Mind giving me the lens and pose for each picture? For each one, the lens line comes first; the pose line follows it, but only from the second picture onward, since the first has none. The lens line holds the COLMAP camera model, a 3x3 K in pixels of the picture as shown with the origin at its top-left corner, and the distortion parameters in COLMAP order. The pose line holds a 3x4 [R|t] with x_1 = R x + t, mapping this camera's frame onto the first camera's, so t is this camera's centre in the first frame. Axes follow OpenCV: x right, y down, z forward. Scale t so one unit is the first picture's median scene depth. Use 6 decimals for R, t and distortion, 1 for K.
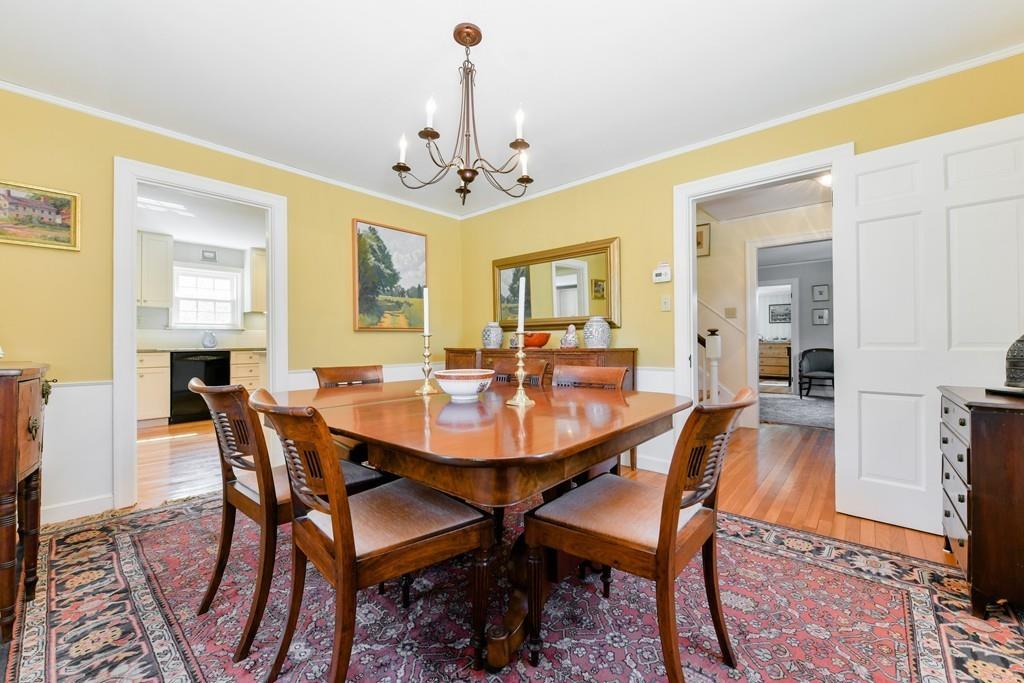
lens RADIAL K [[404.1, 0, 510.6], [0, 404.1, 339.1], [0, 0, 1]] dist [0.033673, -0.000502]
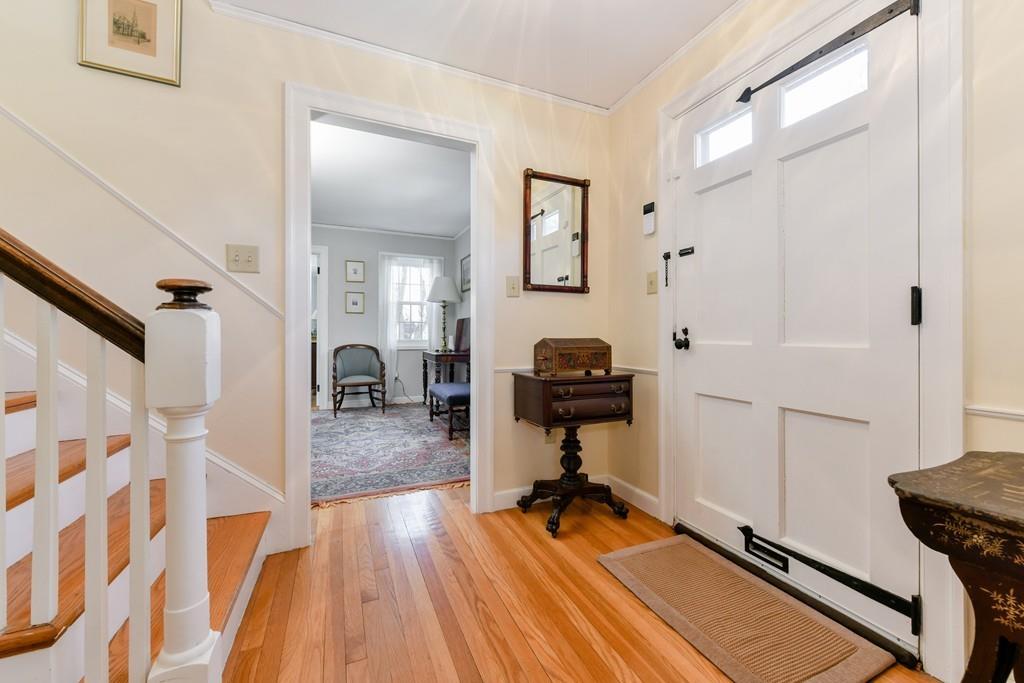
lens RADIAL K [[404.1, 0, 507.6], [0, 404.1, 334.3], [0, 0, 1]] dist [0.033673, -0.000502]
pose [[0.444837, 0.014801, 0.895489, 0.215502], [-0.022426, 0.999734, -0.005384, 0.001843], [-0.895331, -0.017687, 0.445051, 0.426766]]
